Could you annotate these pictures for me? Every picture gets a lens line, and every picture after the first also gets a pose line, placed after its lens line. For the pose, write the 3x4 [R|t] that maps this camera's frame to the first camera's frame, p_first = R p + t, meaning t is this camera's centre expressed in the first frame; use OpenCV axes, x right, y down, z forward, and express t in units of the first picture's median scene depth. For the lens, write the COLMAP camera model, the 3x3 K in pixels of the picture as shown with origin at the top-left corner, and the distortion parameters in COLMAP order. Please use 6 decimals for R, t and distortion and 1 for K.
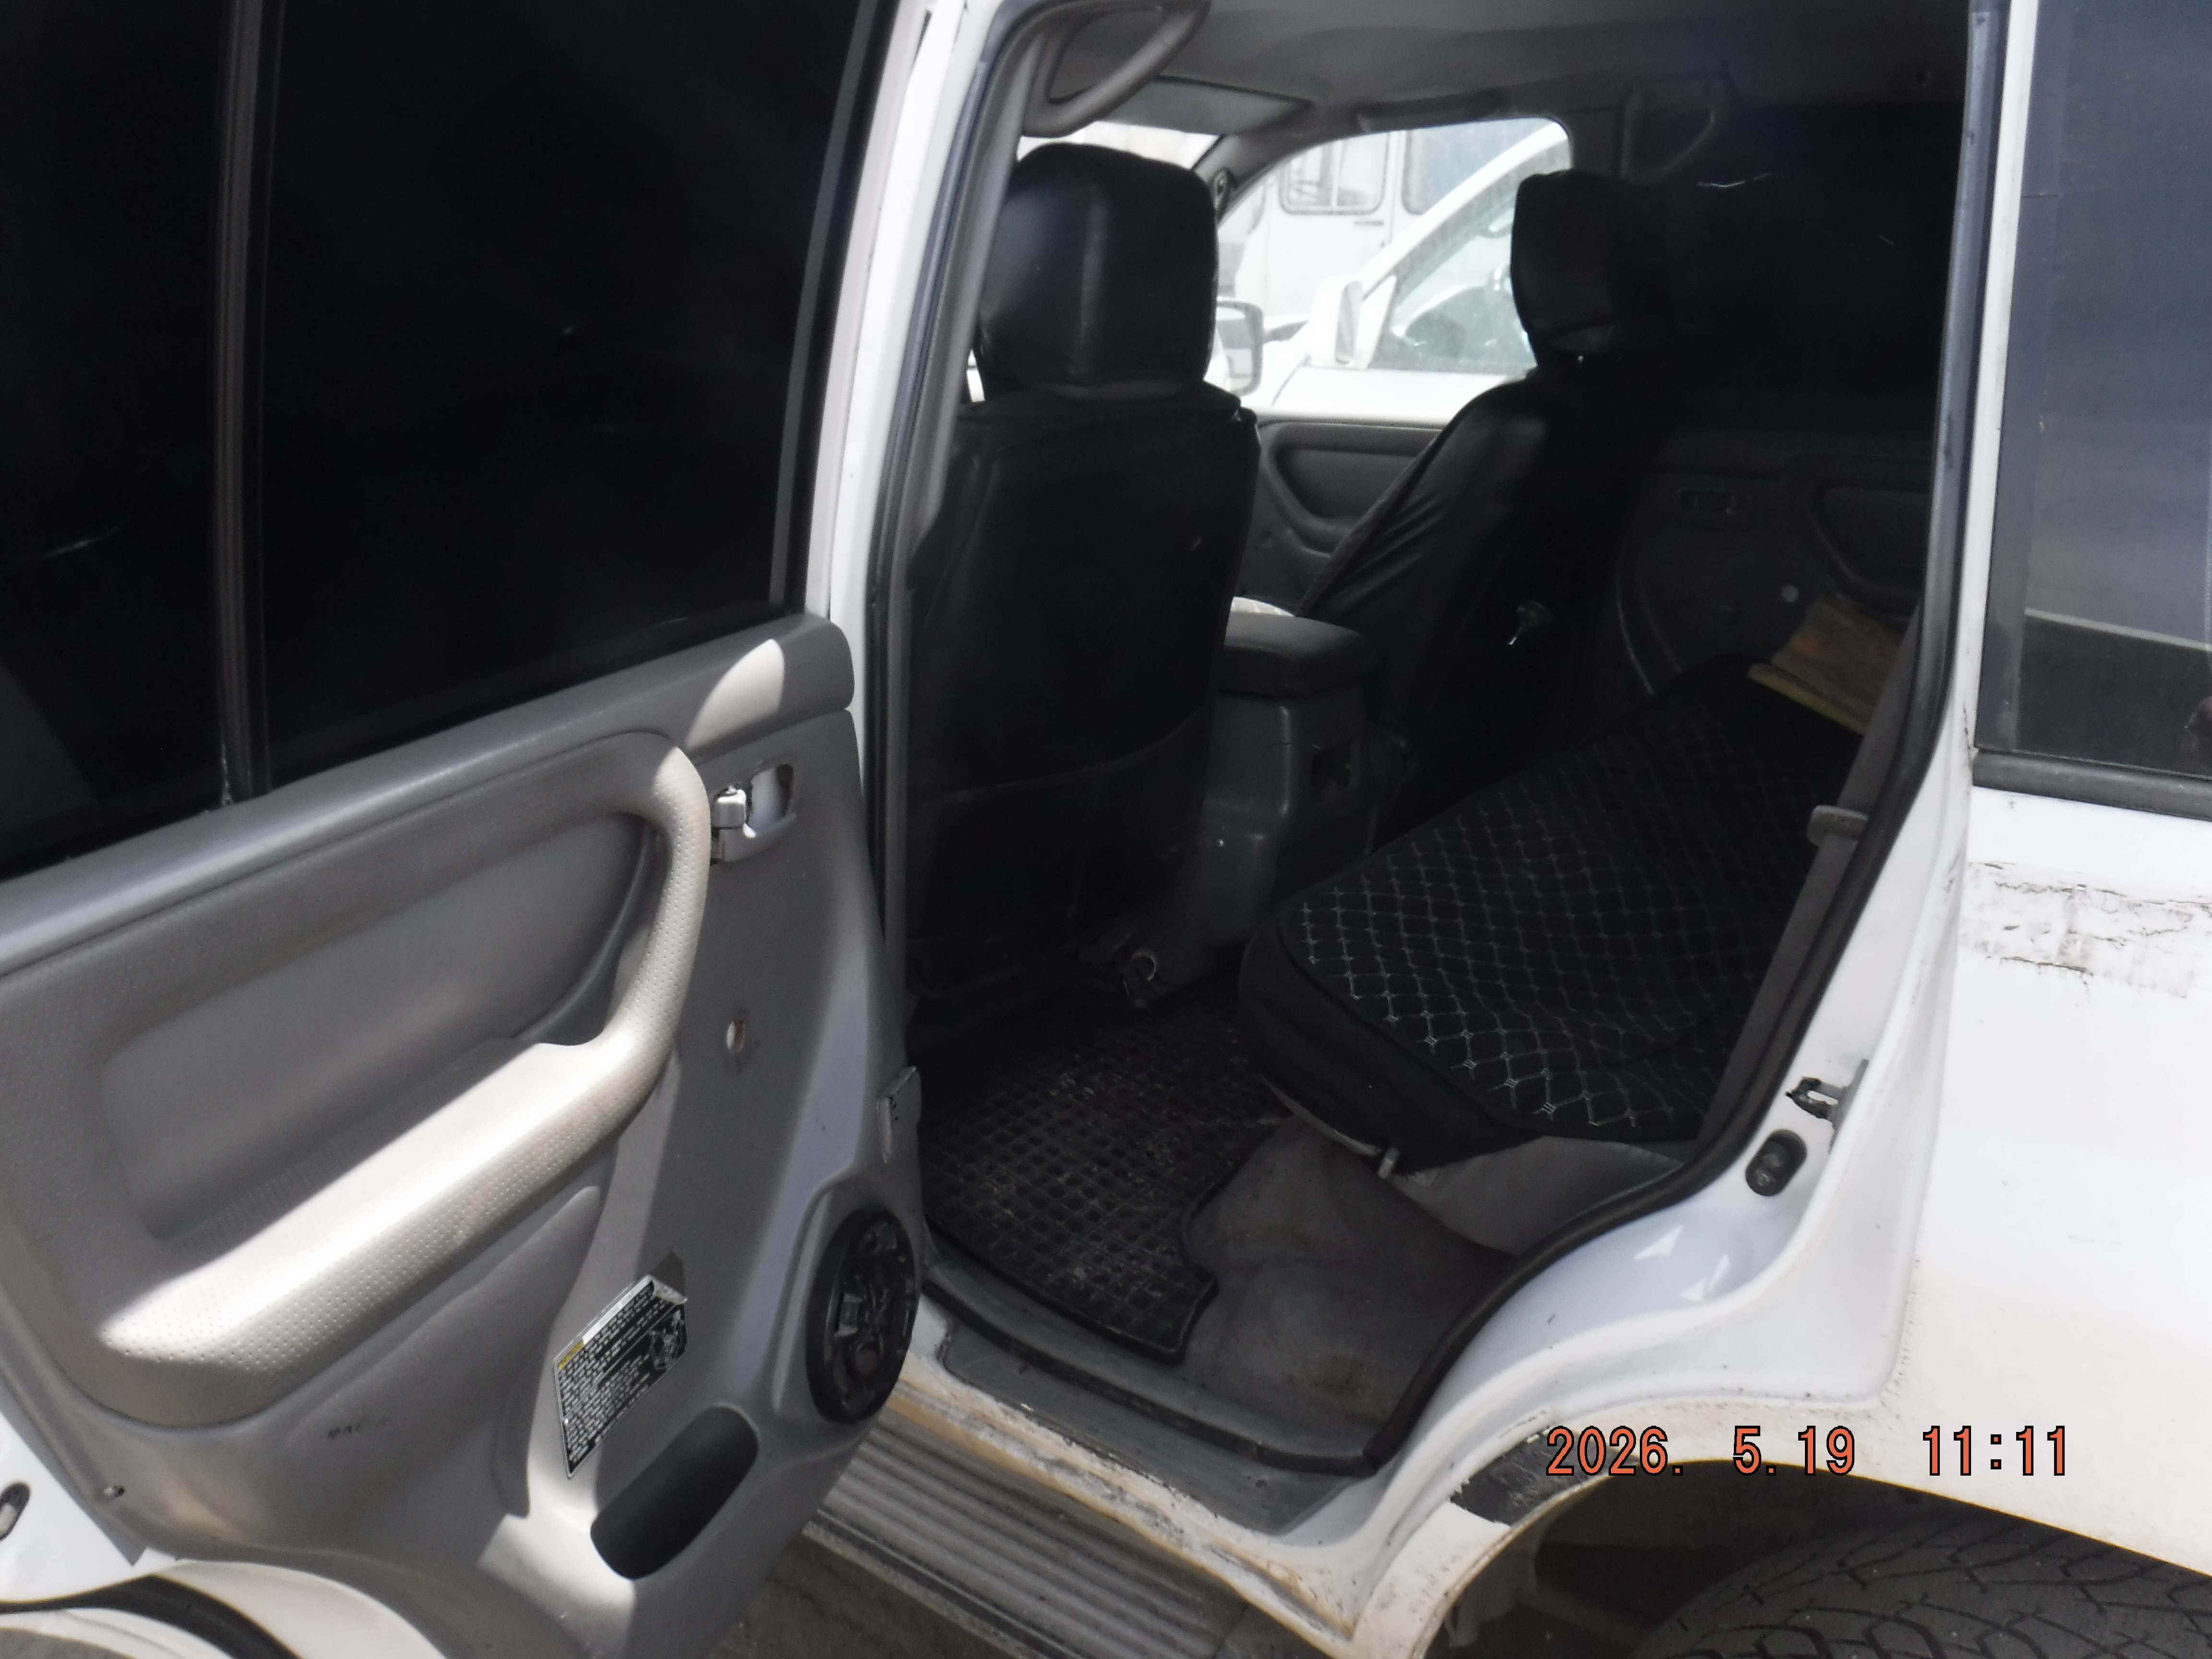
lens RADIAL K [[1733.8, 0, 1106.0], [0, 1733.8, 829.5], [0, 0, 1]] dist [-0.099178, 0.002174]
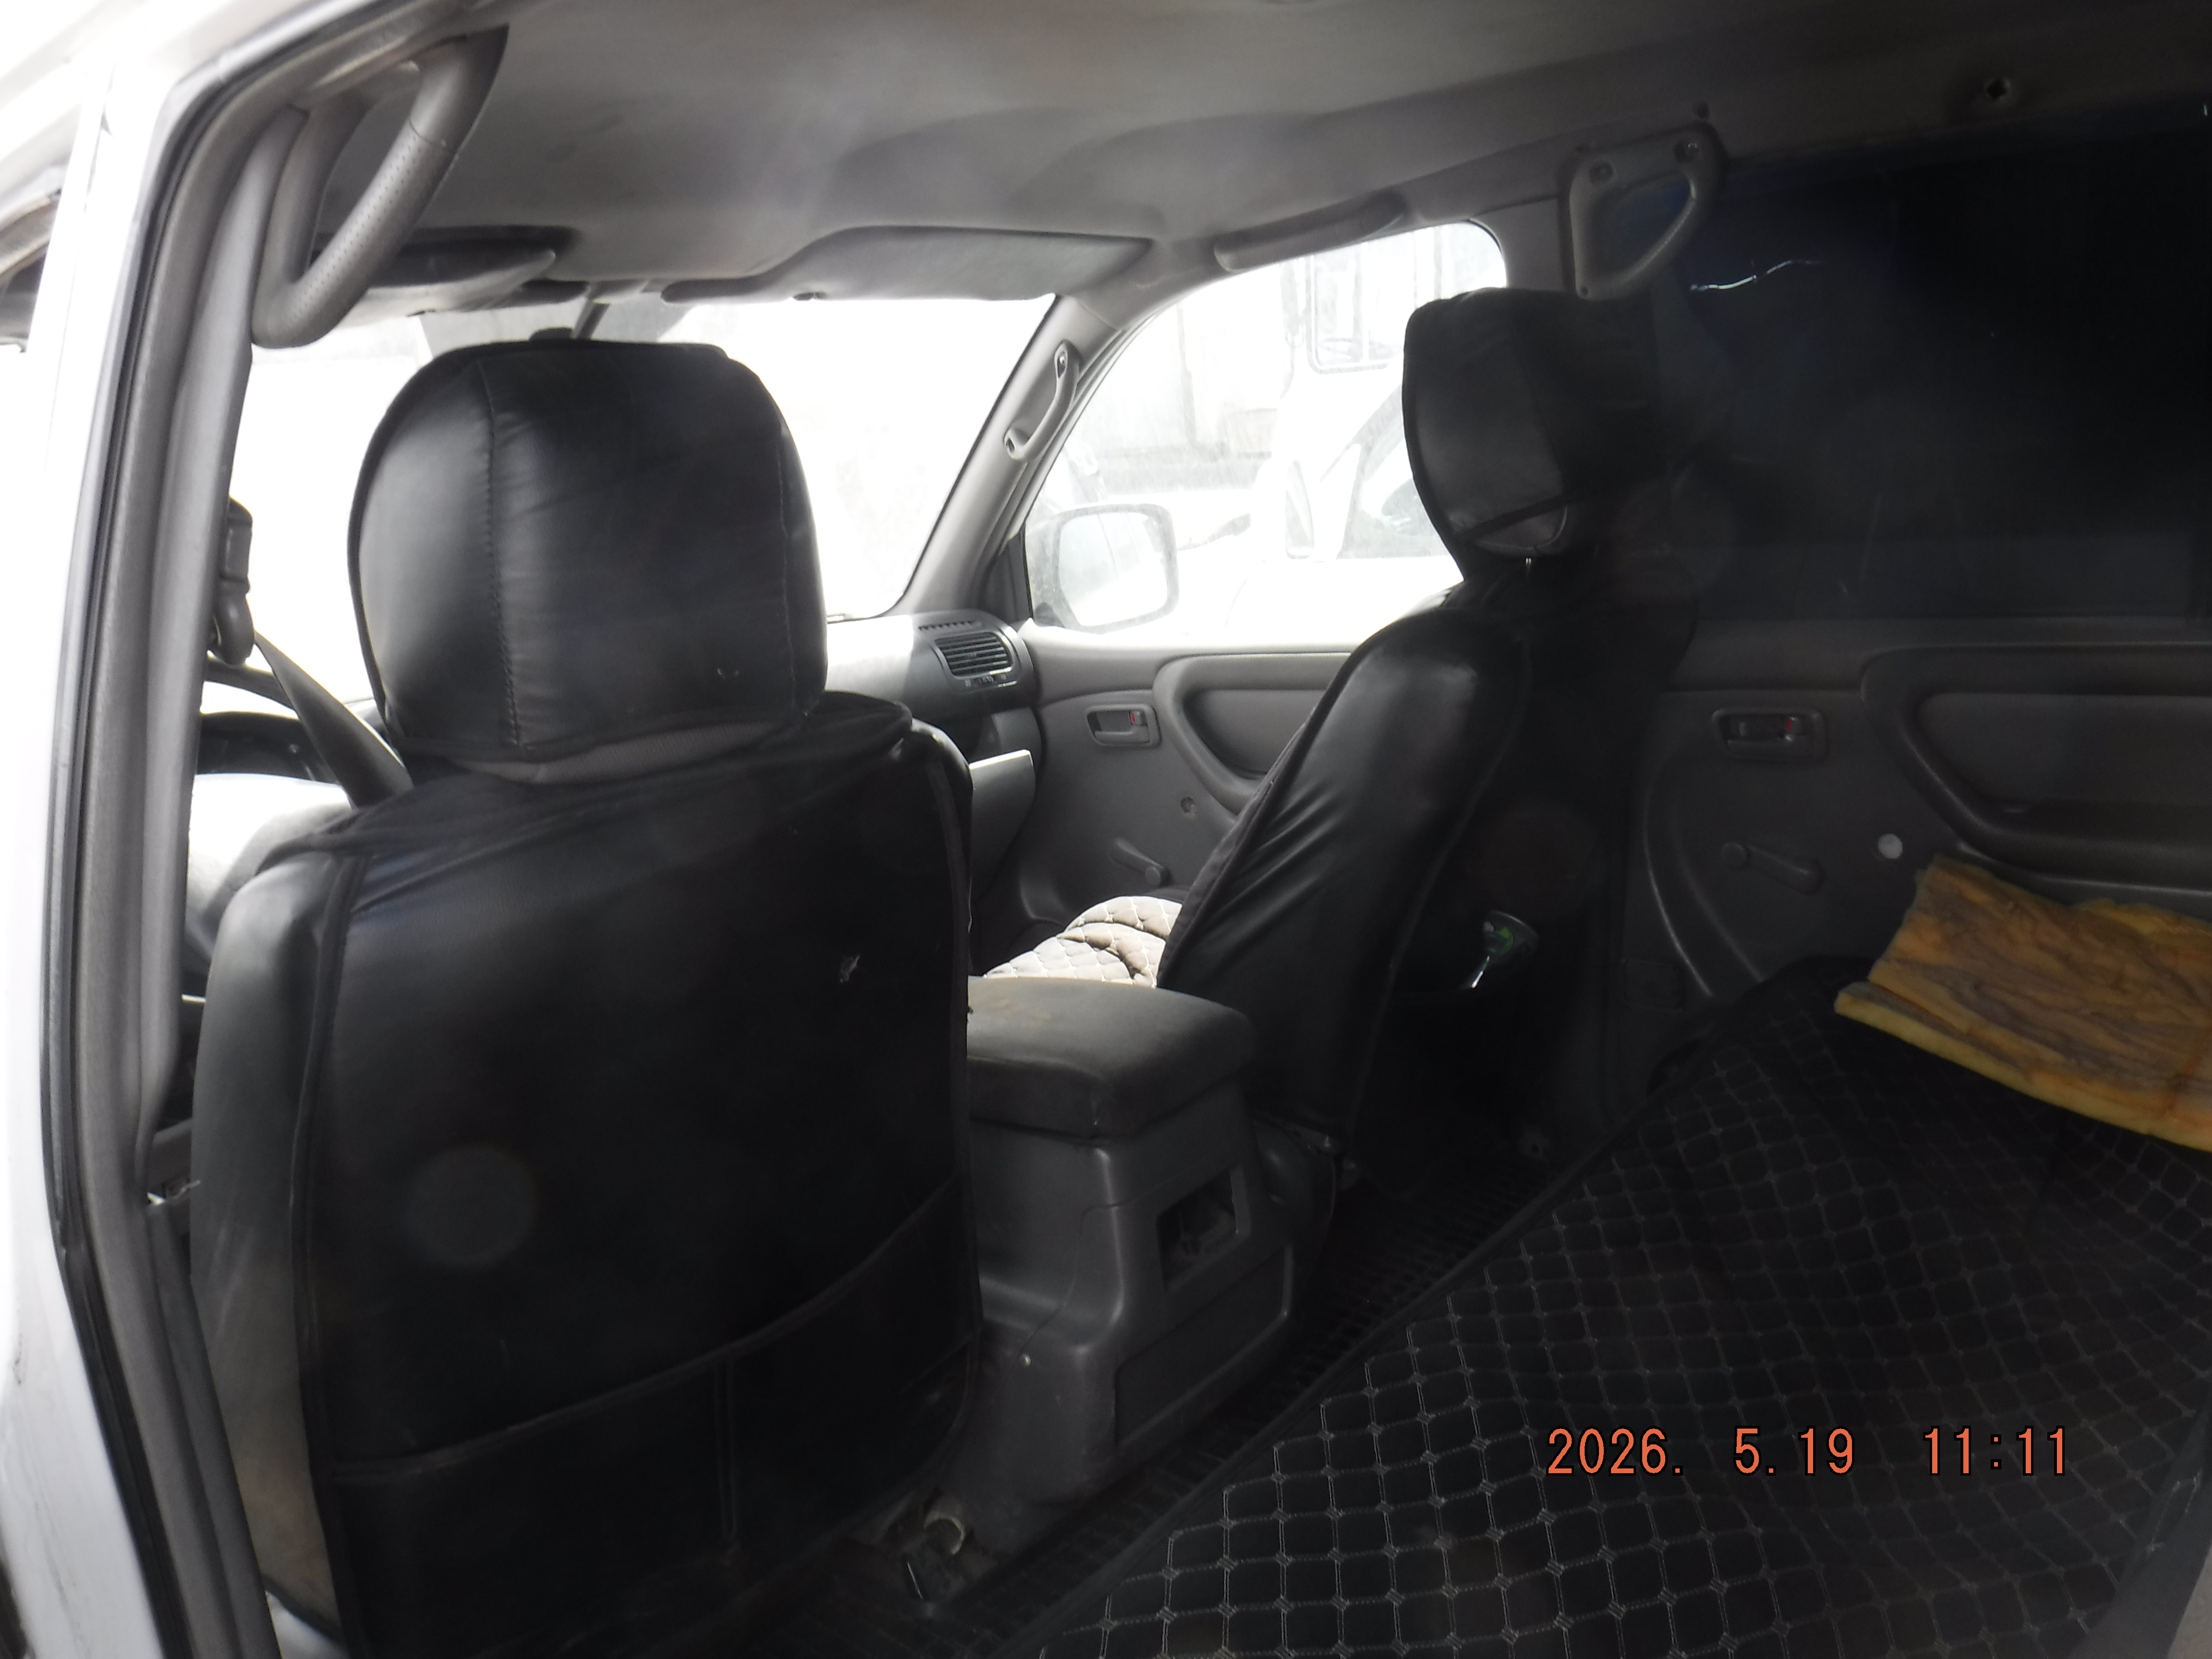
lens RADIAL K [[1733.8, 0, 1106.0], [0, 1733.8, 829.5], [0, 0, 1]] dist [-0.099178, 0.002174]
pose [[0.994002, -0.086286, -0.067195, 0.146384], [0.079426, 0.991930, -0.098826, -0.115905], [0.075180, 0.092896, 0.992833, 0.321742]]
